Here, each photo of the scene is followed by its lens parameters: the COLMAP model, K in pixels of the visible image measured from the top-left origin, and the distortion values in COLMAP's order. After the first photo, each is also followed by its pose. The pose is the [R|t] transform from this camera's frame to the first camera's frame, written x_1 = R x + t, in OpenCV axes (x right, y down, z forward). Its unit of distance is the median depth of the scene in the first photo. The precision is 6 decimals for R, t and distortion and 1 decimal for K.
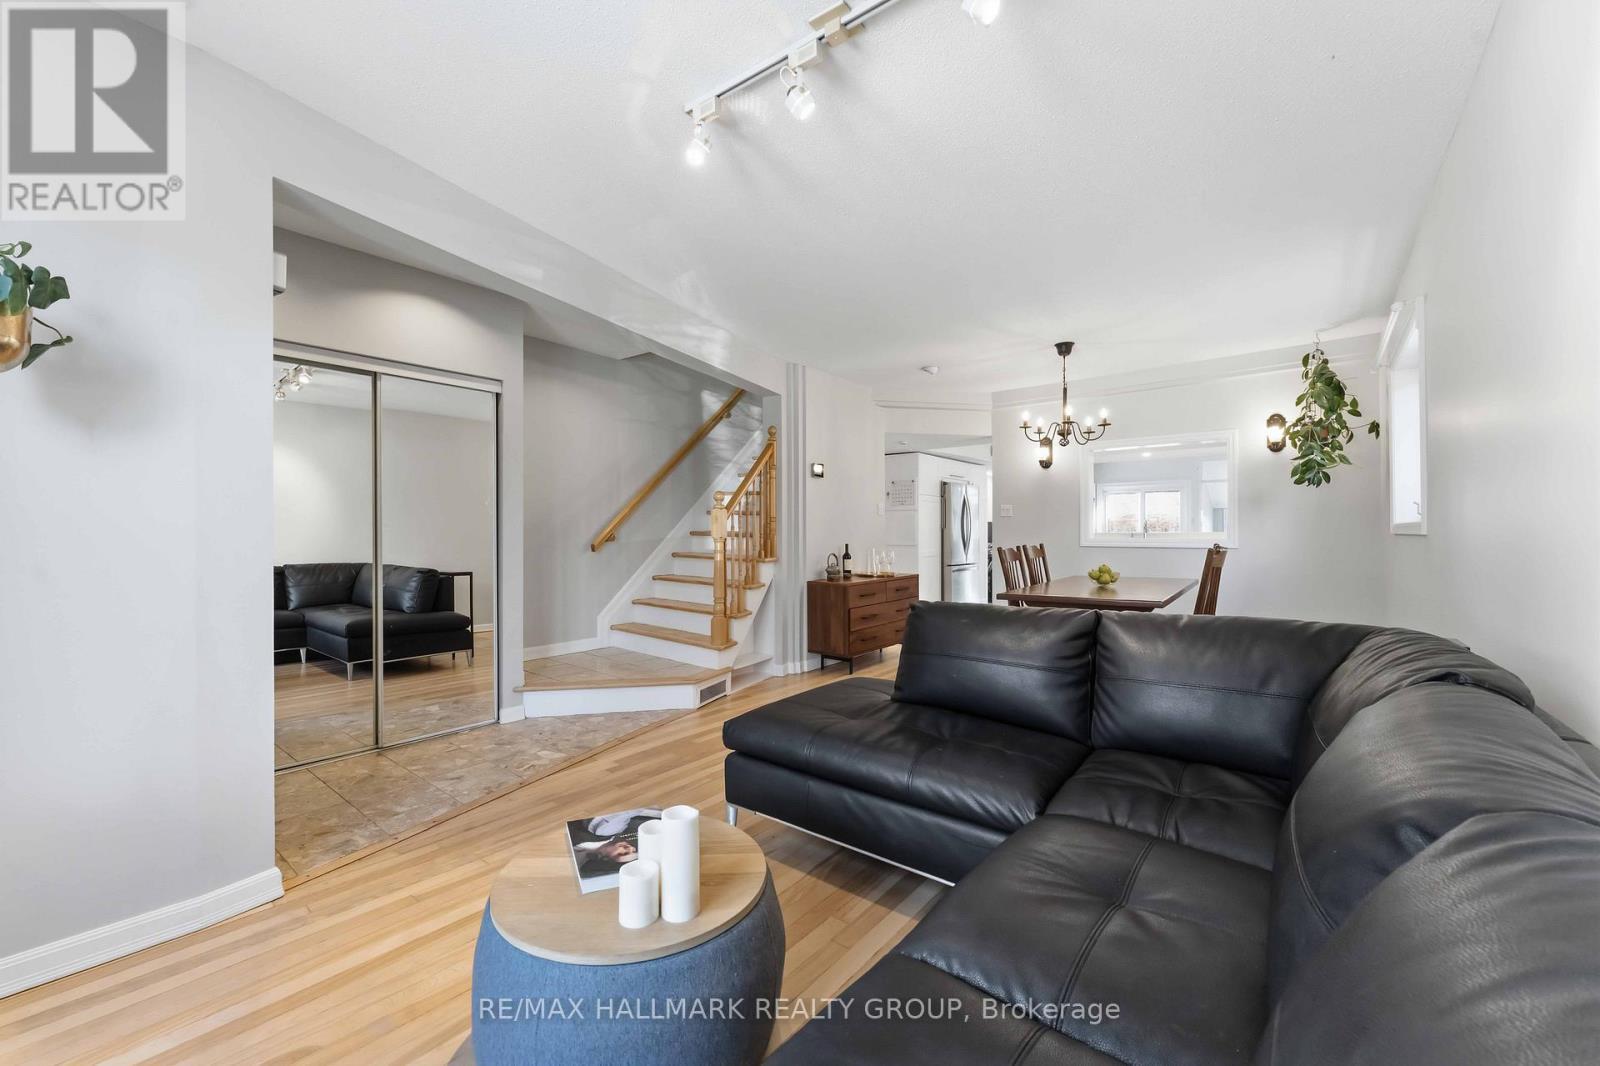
lens RADIAL K [[641.4, 0, 793.1], [0, 641.4, 537.4], [0, 0, 1]] dist [0.001563, -0.000963]
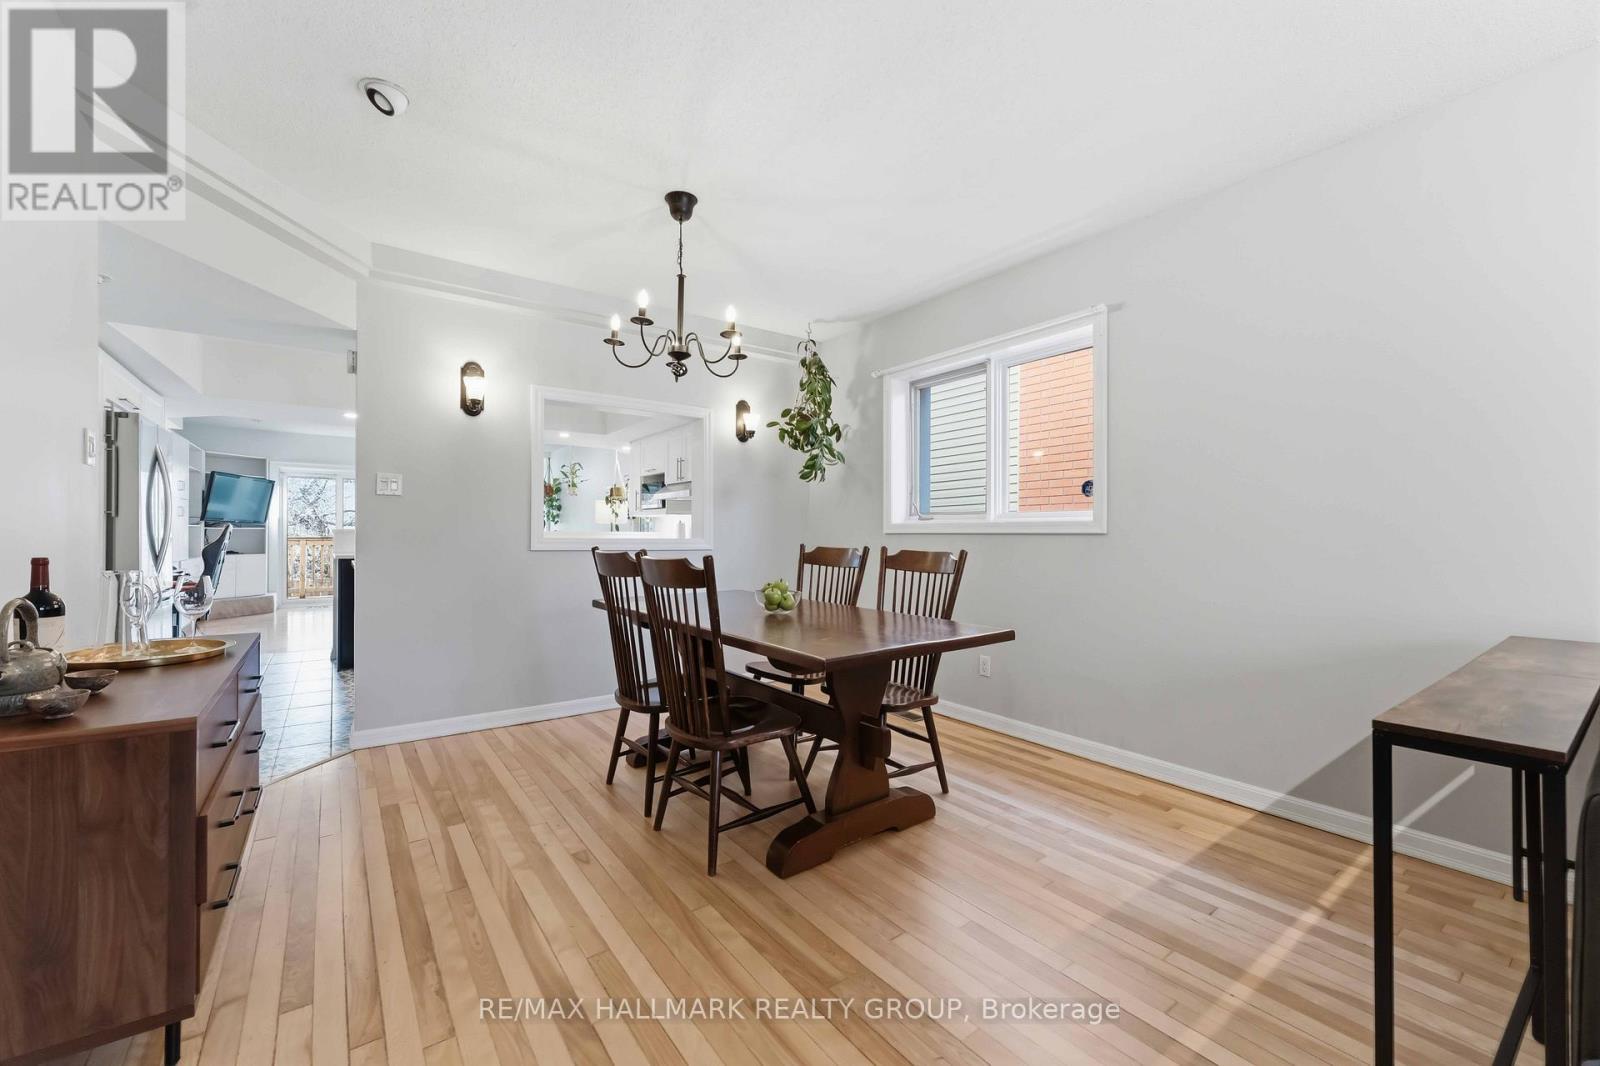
lens RADIAL K [[641.4, 0, 785.9], [0, 641.4, 539.1], [0, 0, 1]] dist [0.001563, -0.000963]
pose [[0.258253, -0.000308, 0.966077, -0.110816], [0.003284, 0.999994, -0.000559, 0.003922], [-0.966072, 0.003317, 0.258253, 0.791866]]
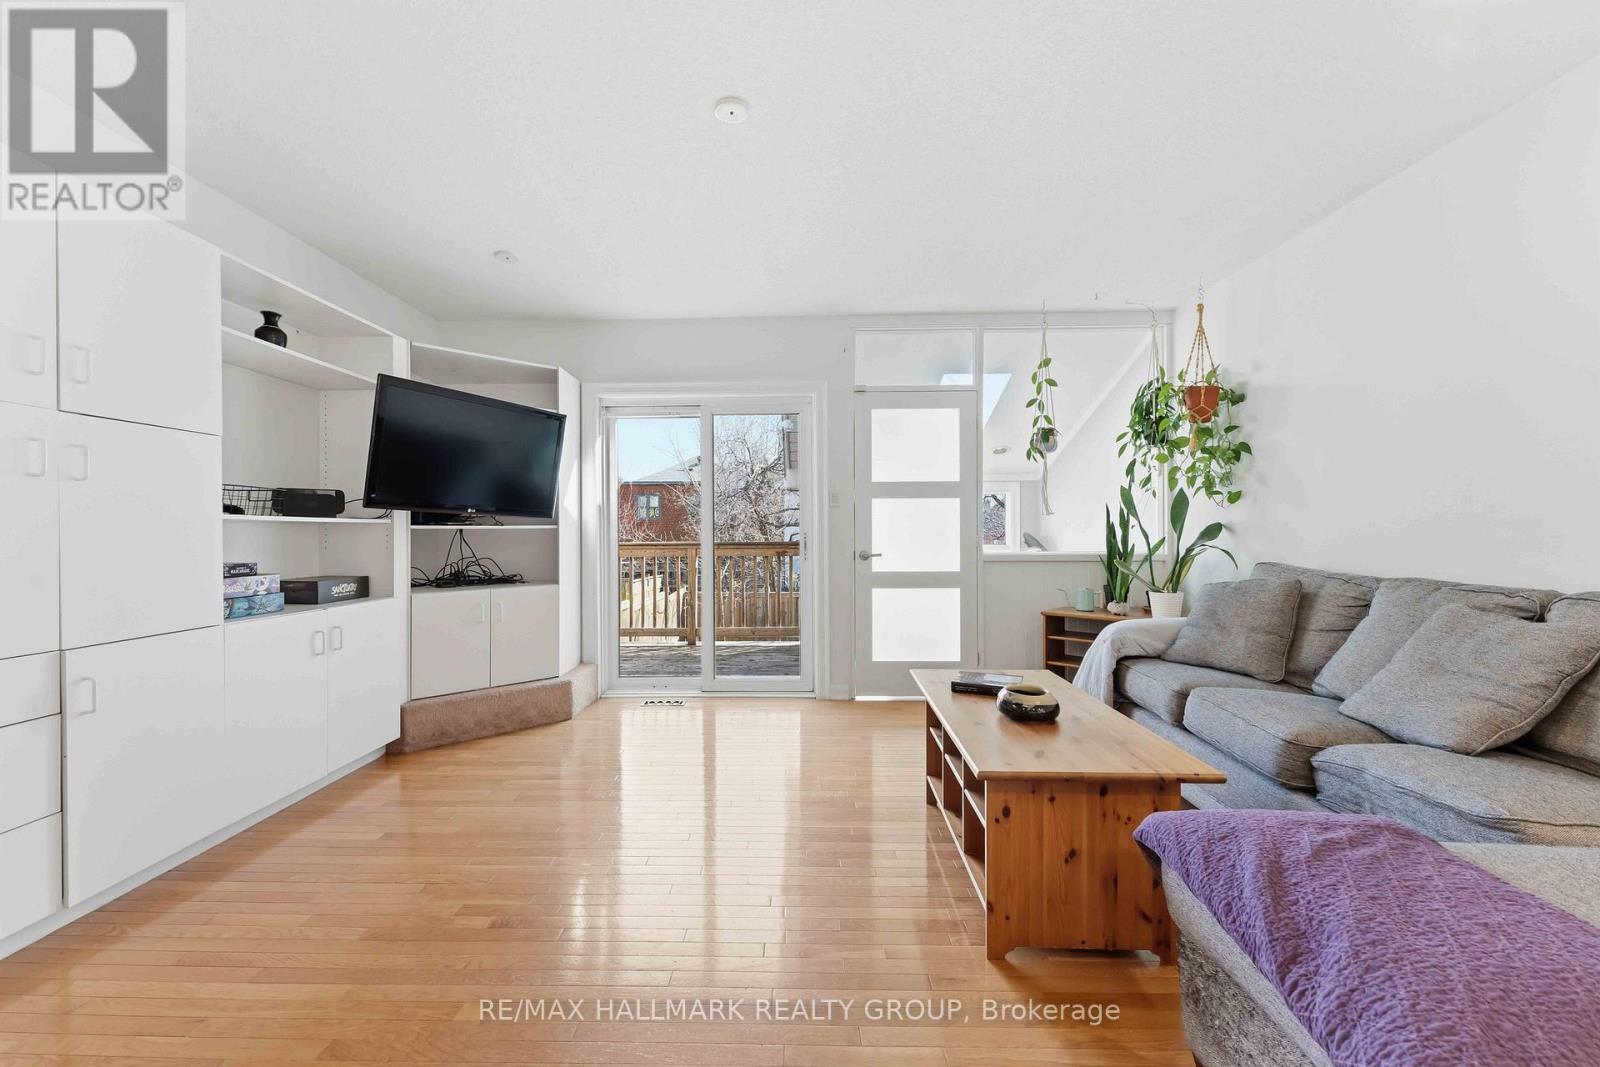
lens RADIAL K [[620.9, 0, 793.2], [0, 620.9, 536.6], [0, 0, 1]] dist [-0.000663, -0.000015]
pose [[0.790580, -0.001591, 0.612356, 0.974069], [0.007208, 0.999952, -0.006708, -0.011340], [-0.612316, 0.009717, 0.790554, 1.845566]]
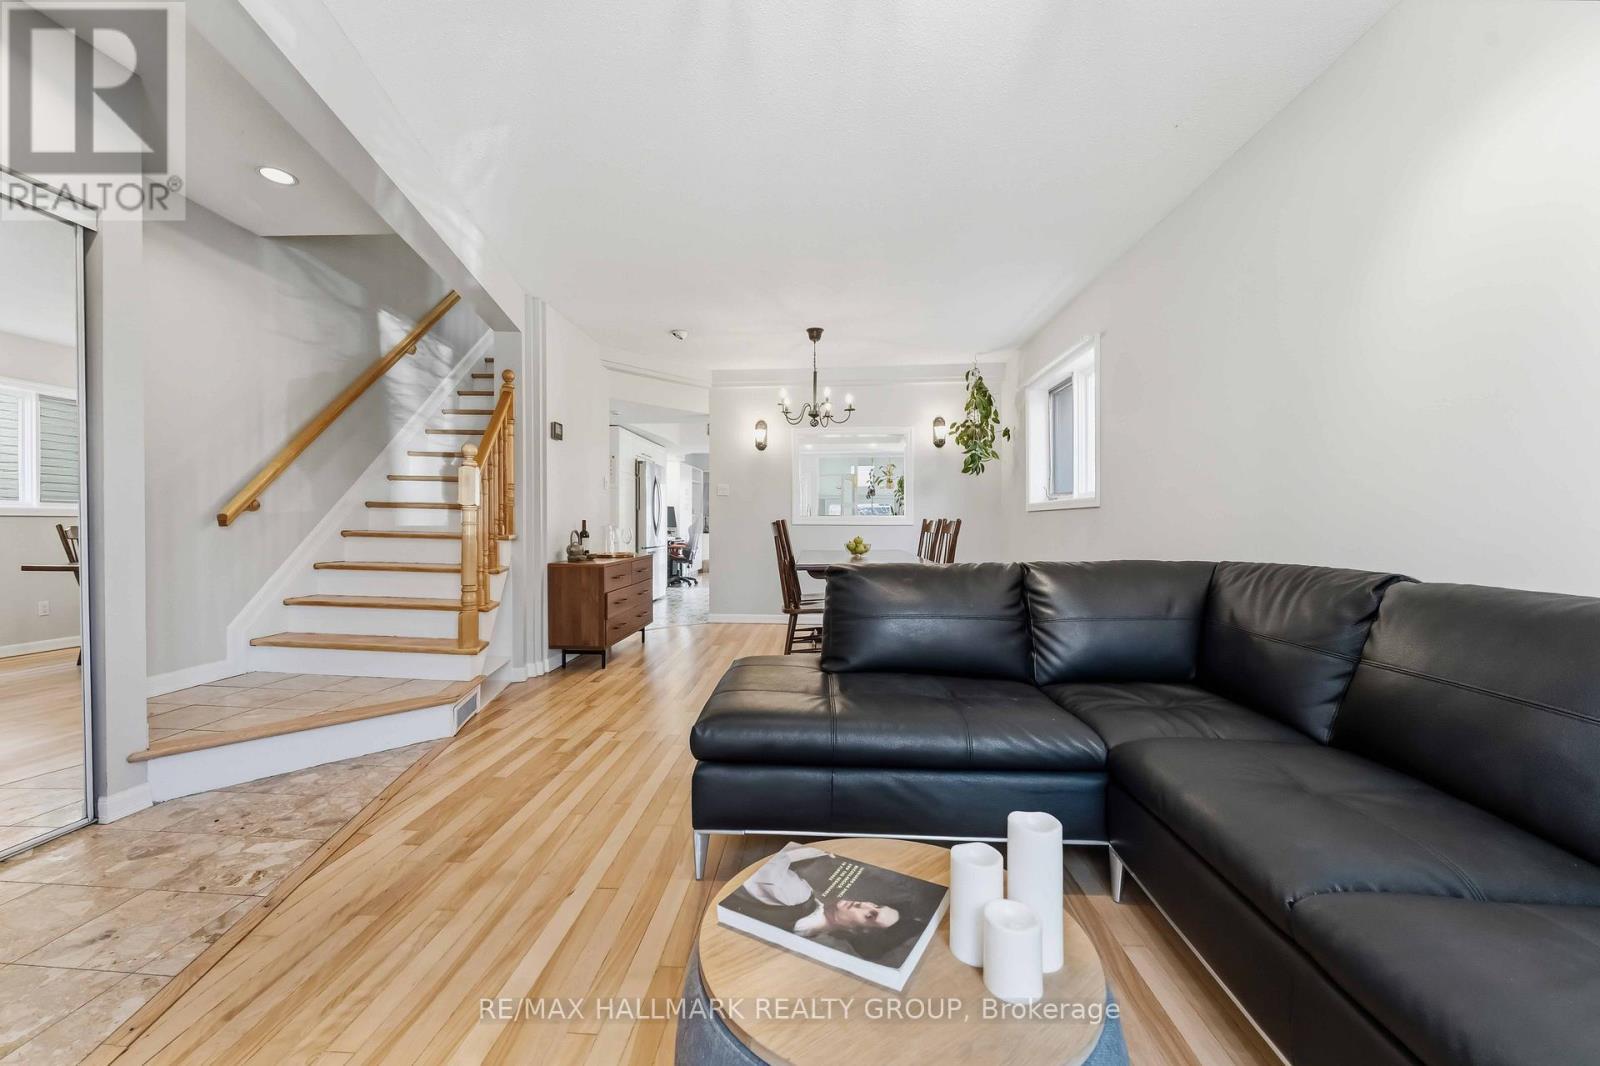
lens RADIAL K [[641.4, 0, 784.8], [0, 641.4, 537.2], [0, 0, 1]] dist [0.001563, -0.000963]
pose [[0.817929, -0.009120, 0.575247, -0.238654], [0.002351, 0.999919, 0.012509, 0.028409], [-0.575314, -0.008879, 0.817884, 0.165870]]
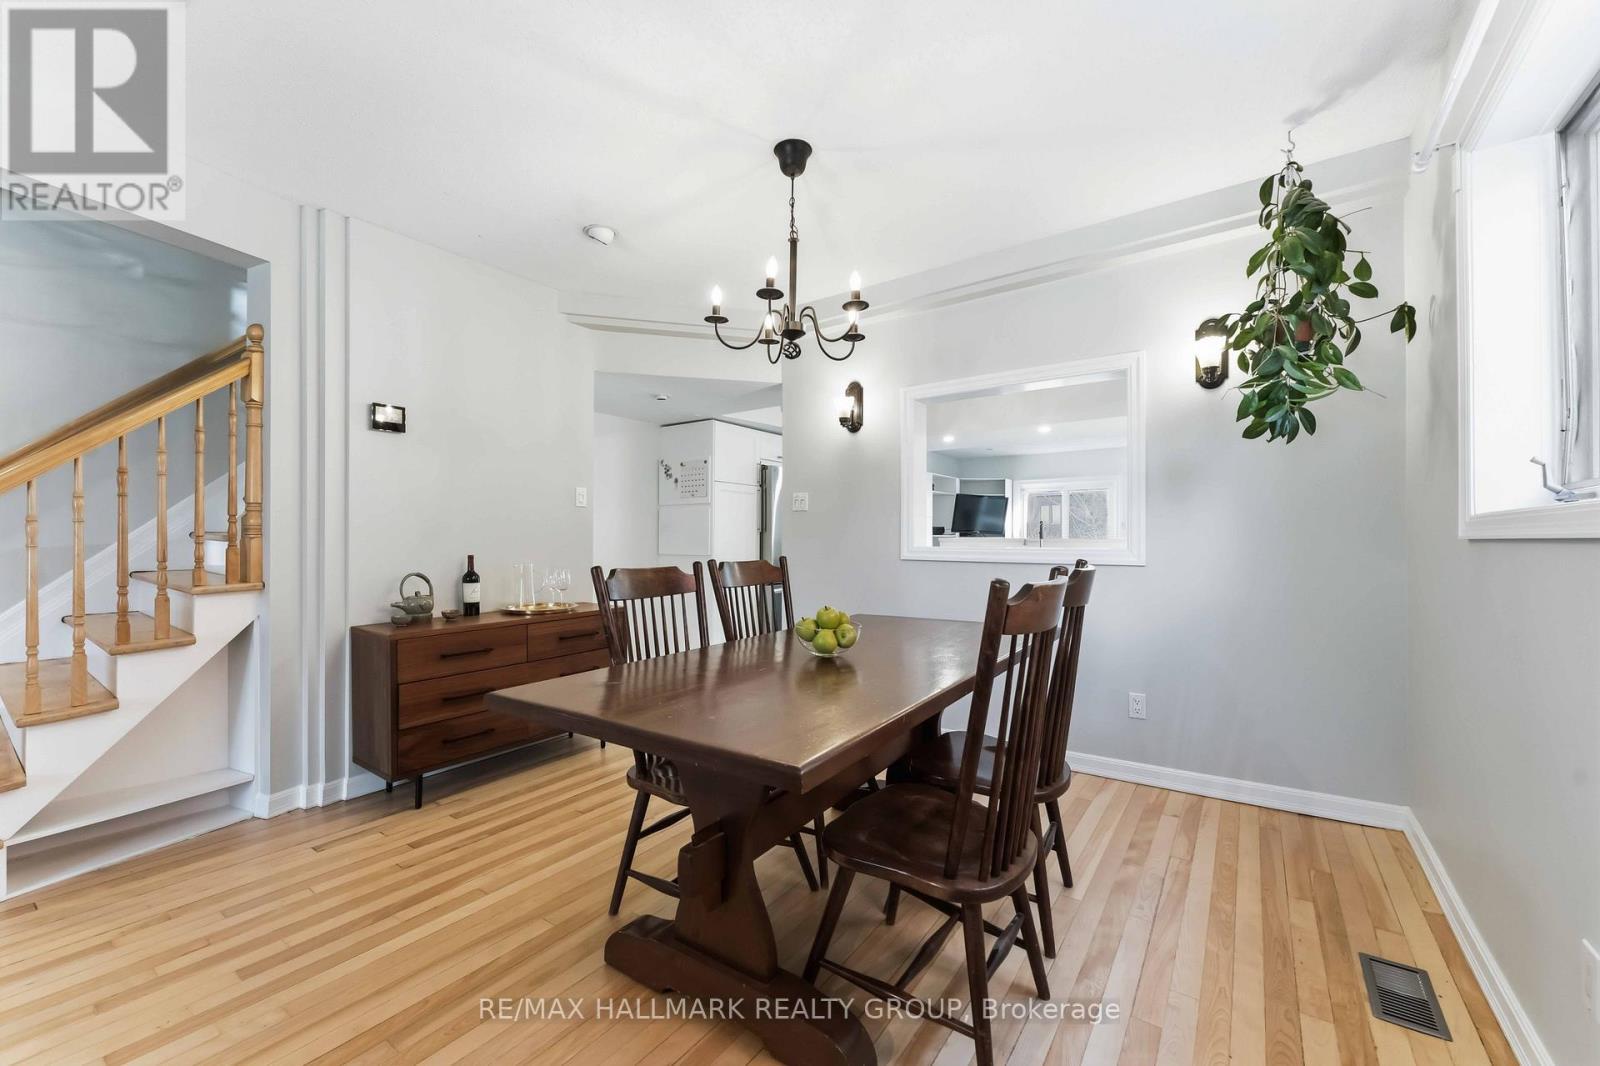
lens RADIAL K [[641.4, 0, 798.8], [0, 641.4, 542.9], [0, 0, 1]] dist [0.001563, -0.000963]
pose [[0.998637, 0.004326, 0.052016, 0.419440], [-0.004078, 0.999980, -0.004883, 0.001253], [-0.052036, 0.004664, 0.998634, 0.532411]]
